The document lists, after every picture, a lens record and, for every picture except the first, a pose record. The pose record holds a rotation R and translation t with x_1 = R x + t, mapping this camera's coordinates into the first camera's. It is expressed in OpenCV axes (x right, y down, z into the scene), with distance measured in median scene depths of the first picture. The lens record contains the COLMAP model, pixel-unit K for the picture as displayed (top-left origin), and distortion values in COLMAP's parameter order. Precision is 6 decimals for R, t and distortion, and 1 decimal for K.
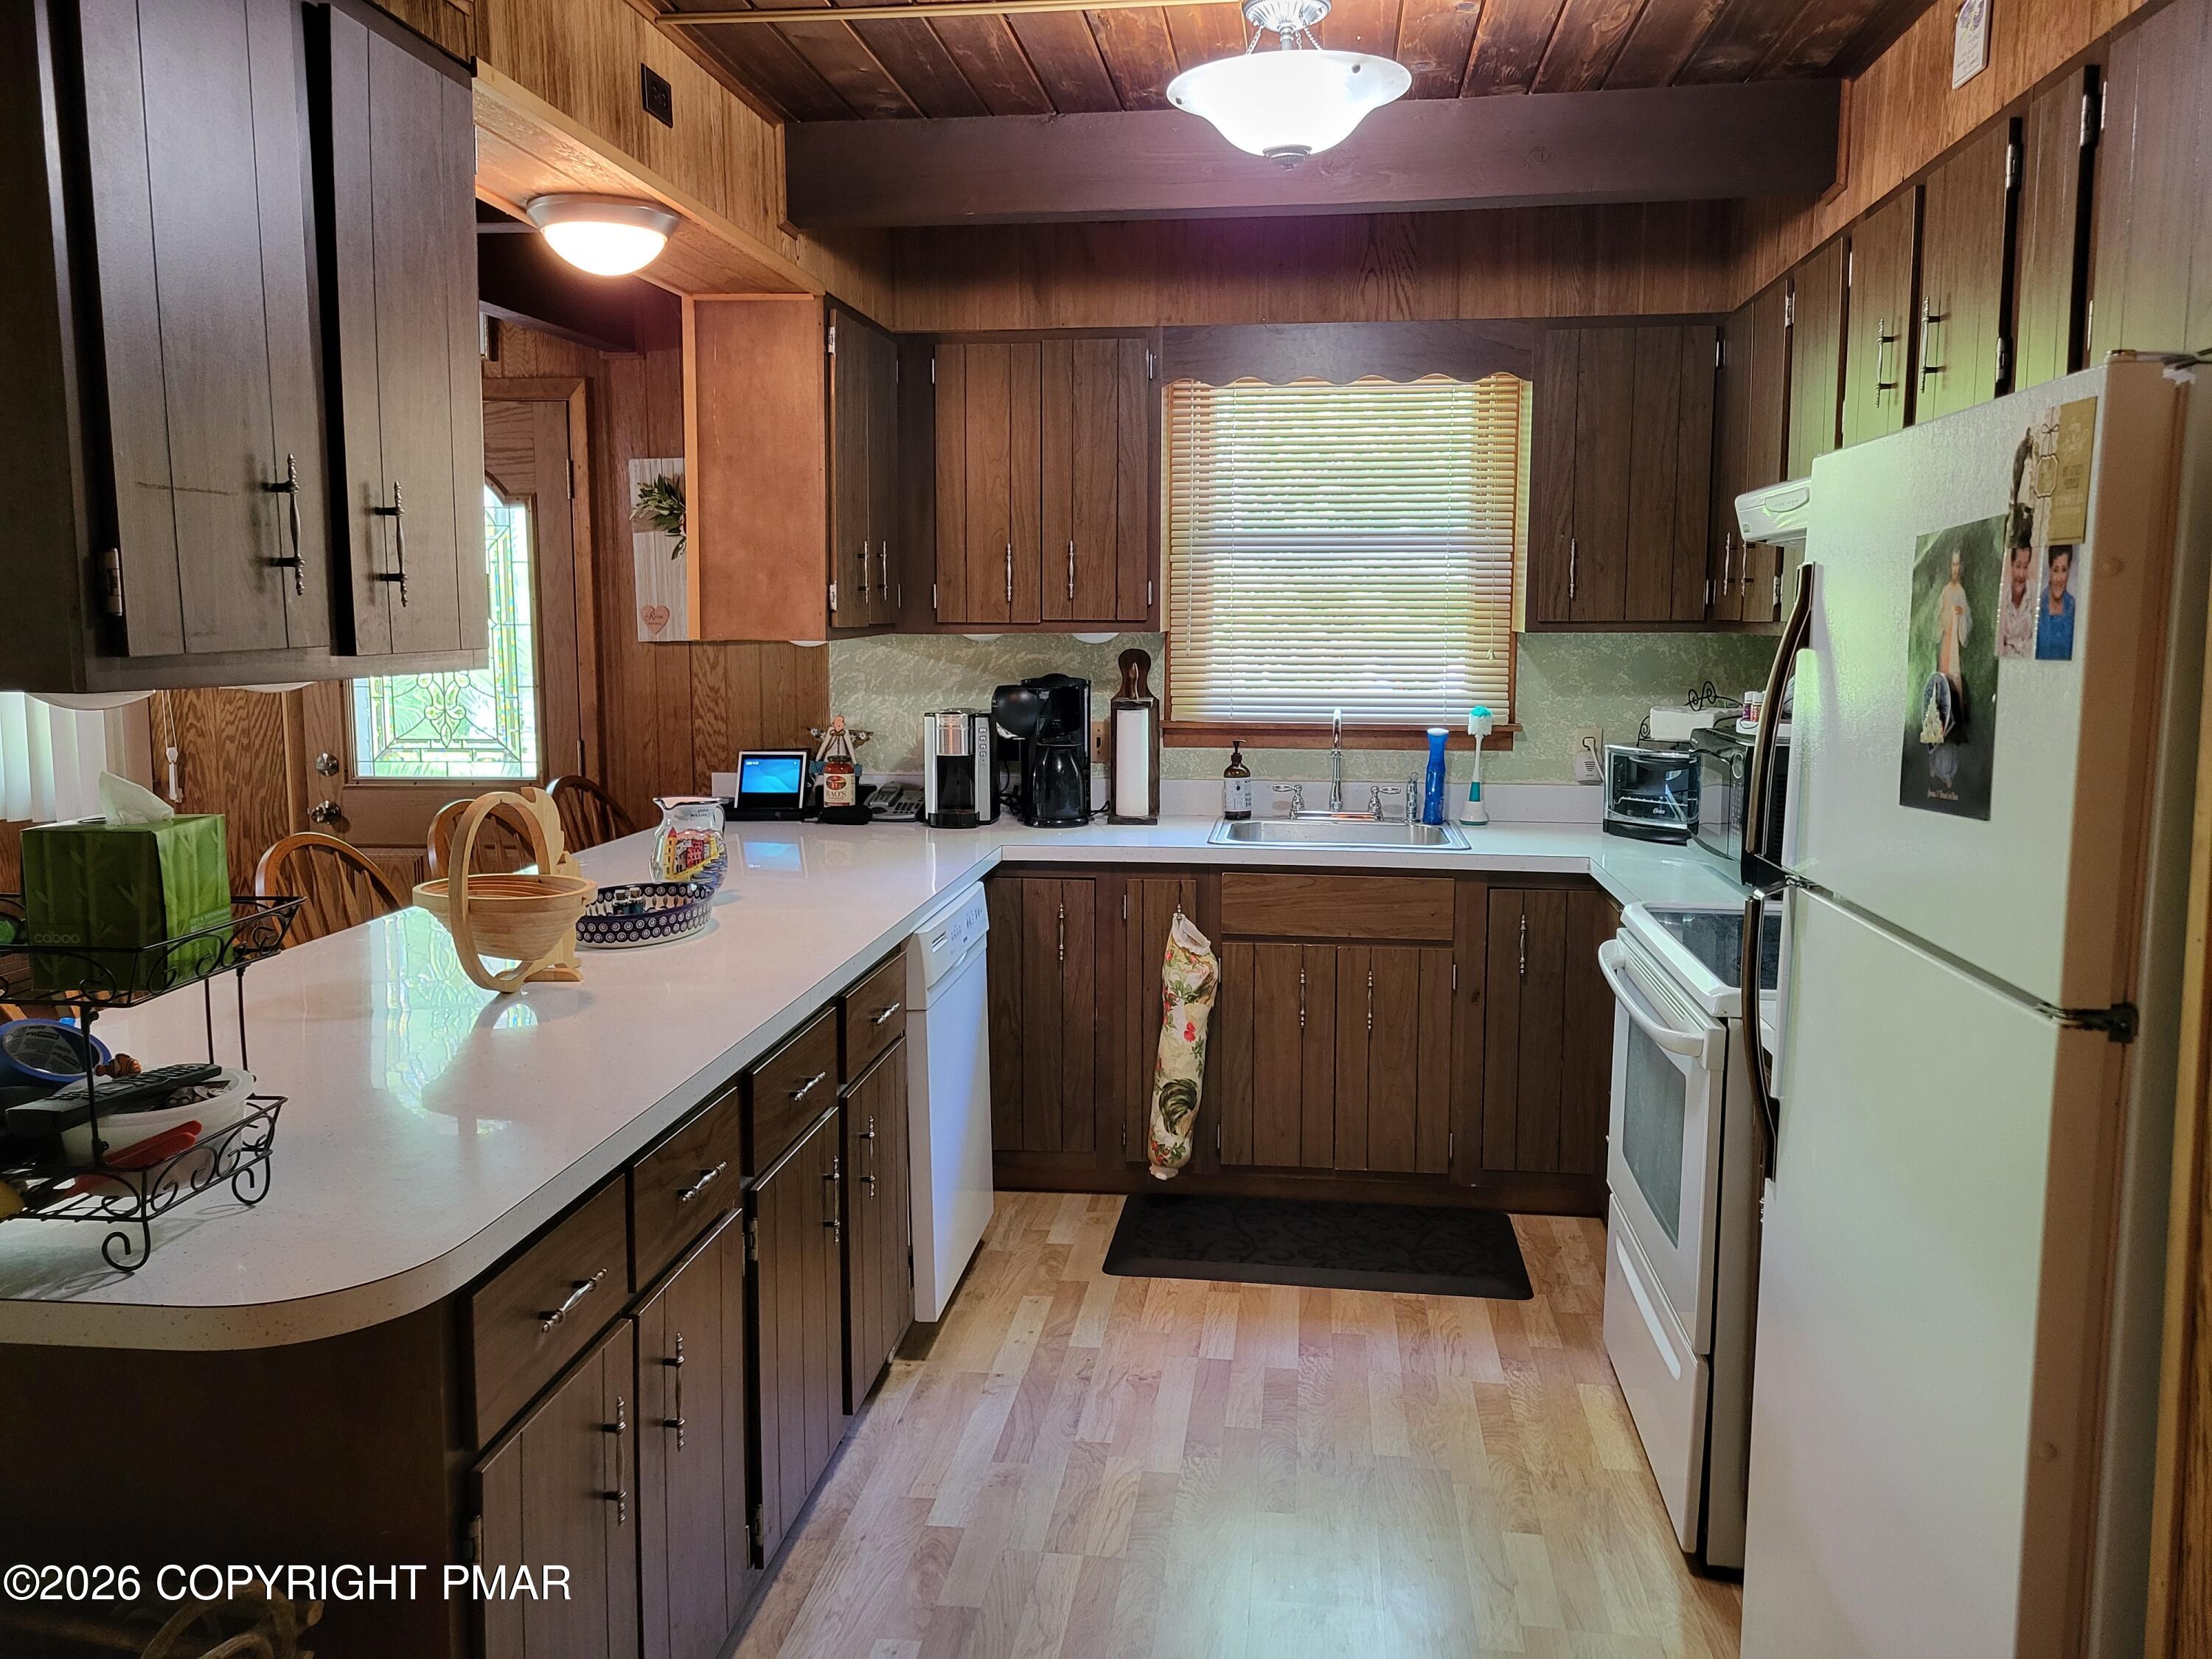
lens RADIAL K [[1684.5, 0, 1122.1], [0, 1684.5, 800.6], [0, 0, 1]] dist [0.042029, -0.015287]
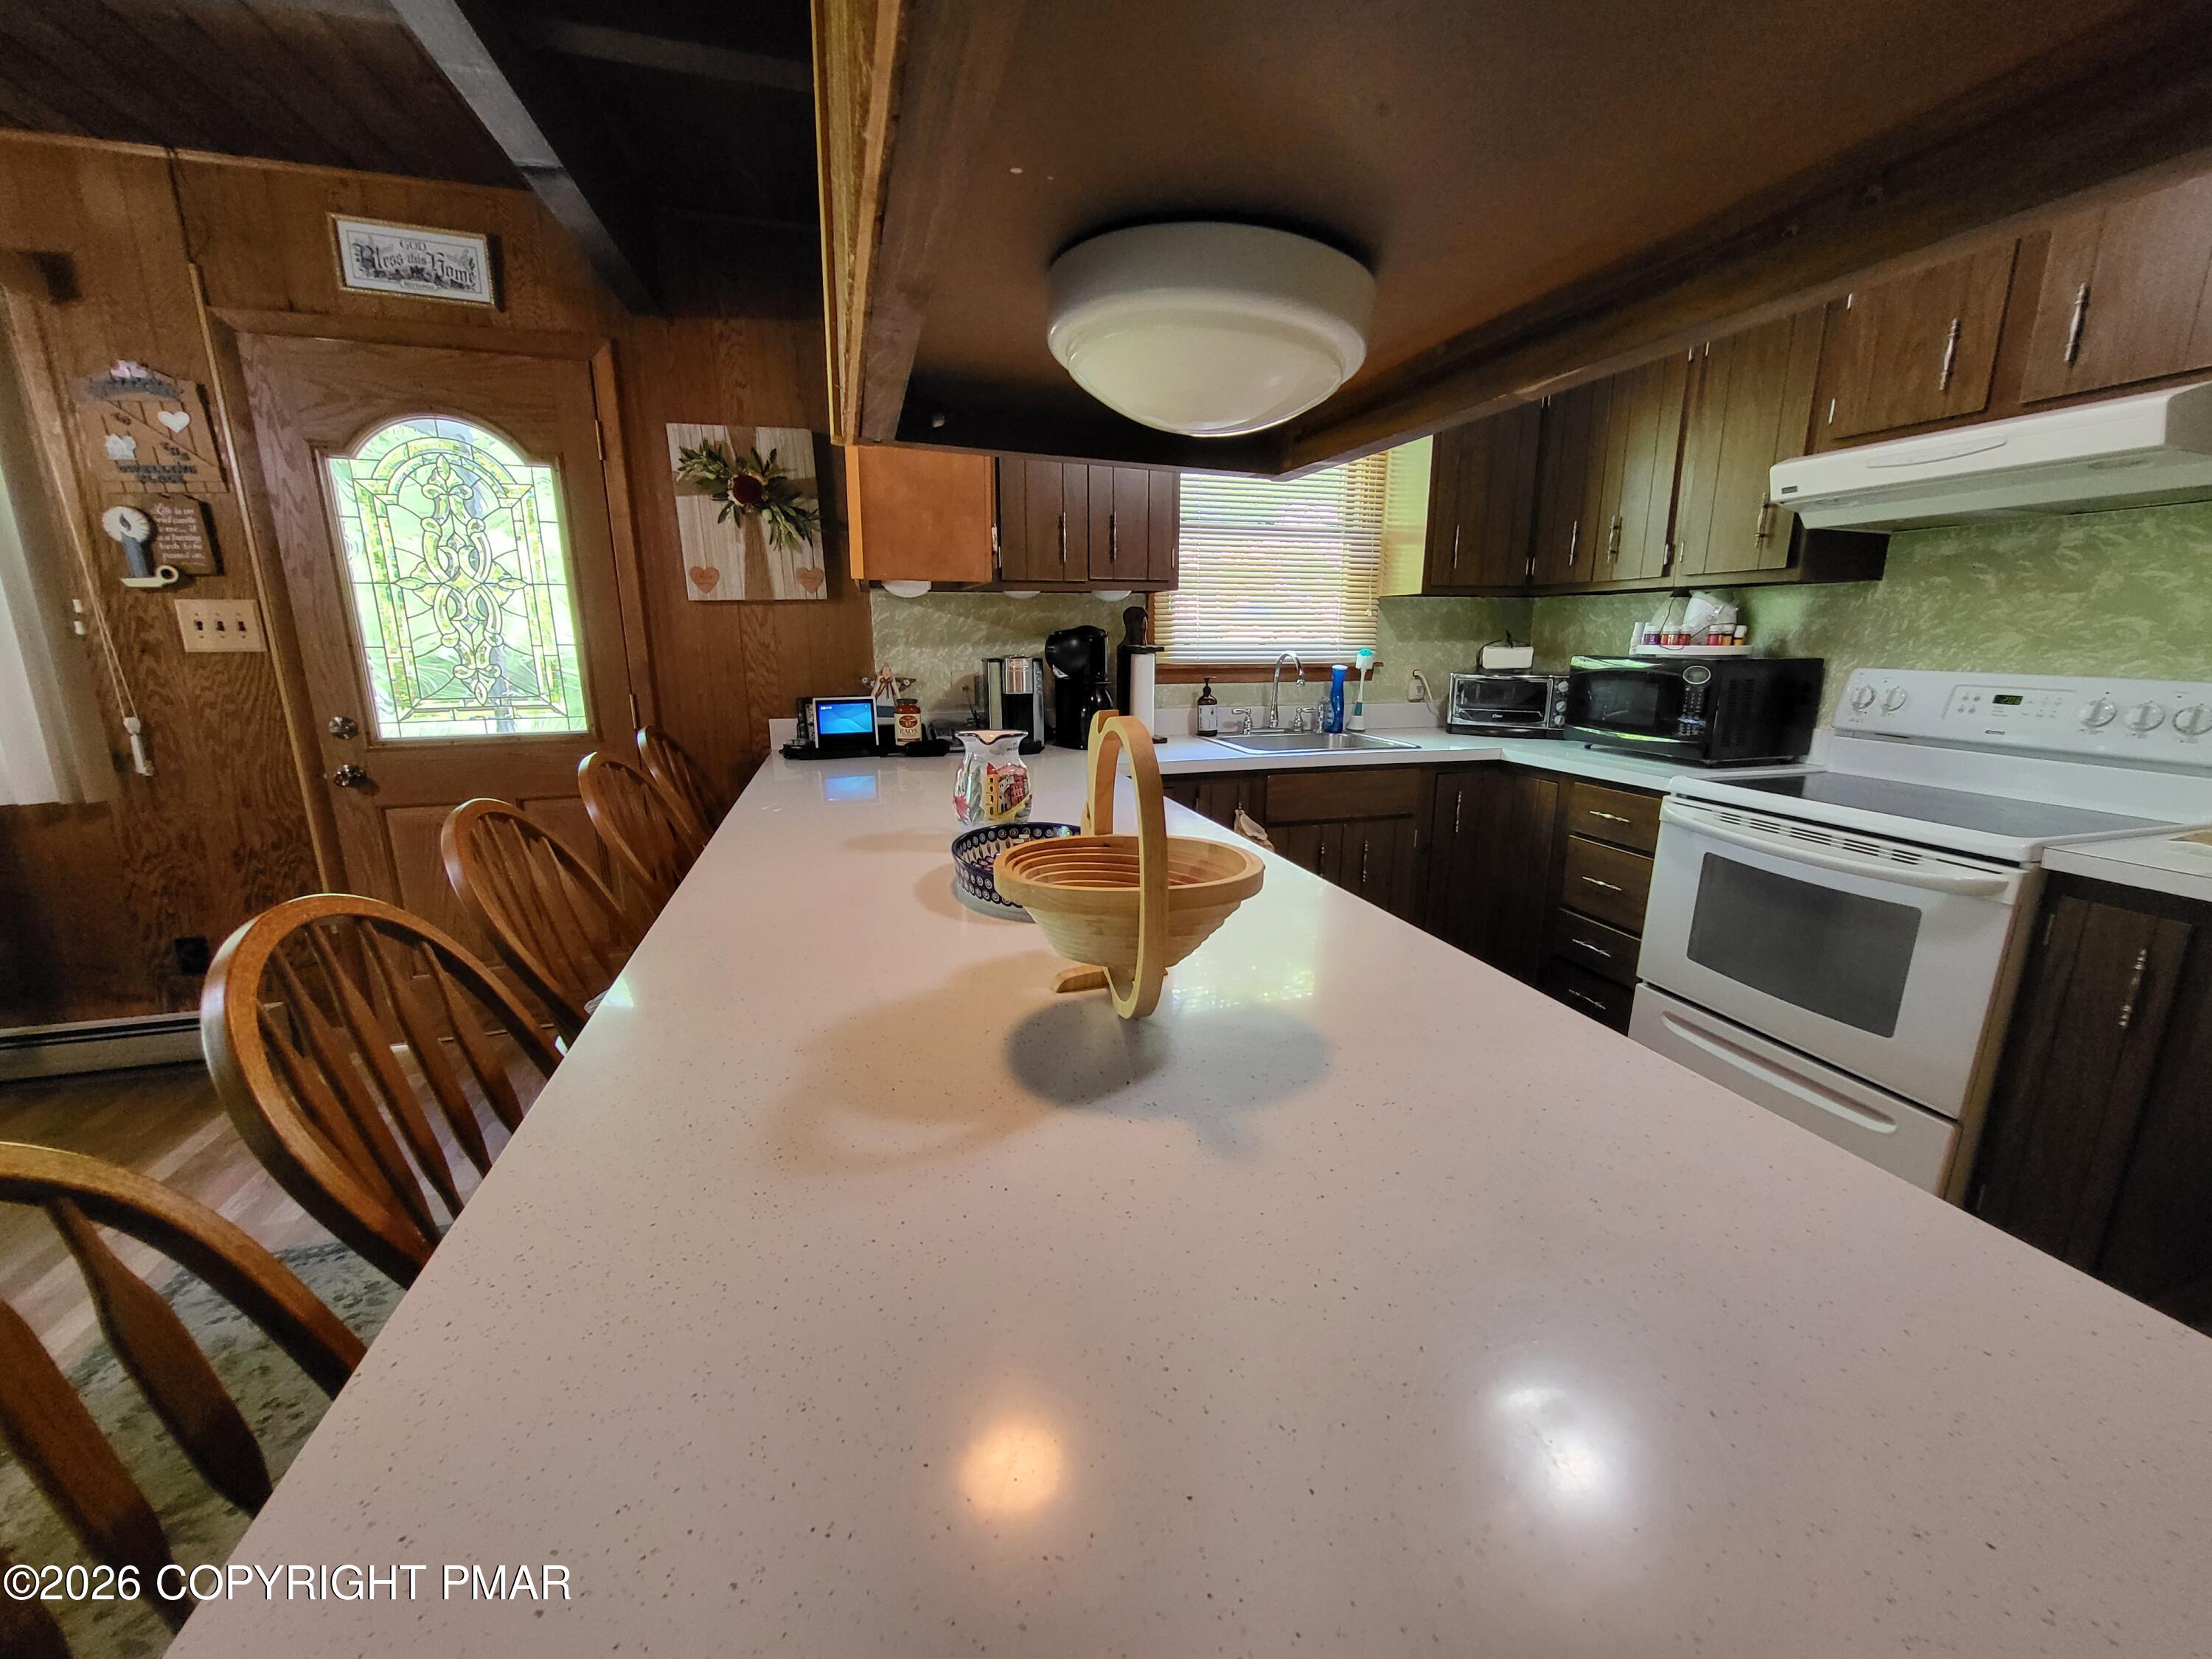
lens RADIAL K [[870.0, 0, 1123.8], [0, 870.0, 832.8], [0, 0, 1]] dist [-0.000822, -0.001951]
pose [[0.916343, -0.092029, 0.389674, -0.264617], [0.047466, 0.991332, 0.122503, -0.000989], [-0.397570, -0.093758, 0.912769, 0.366459]]
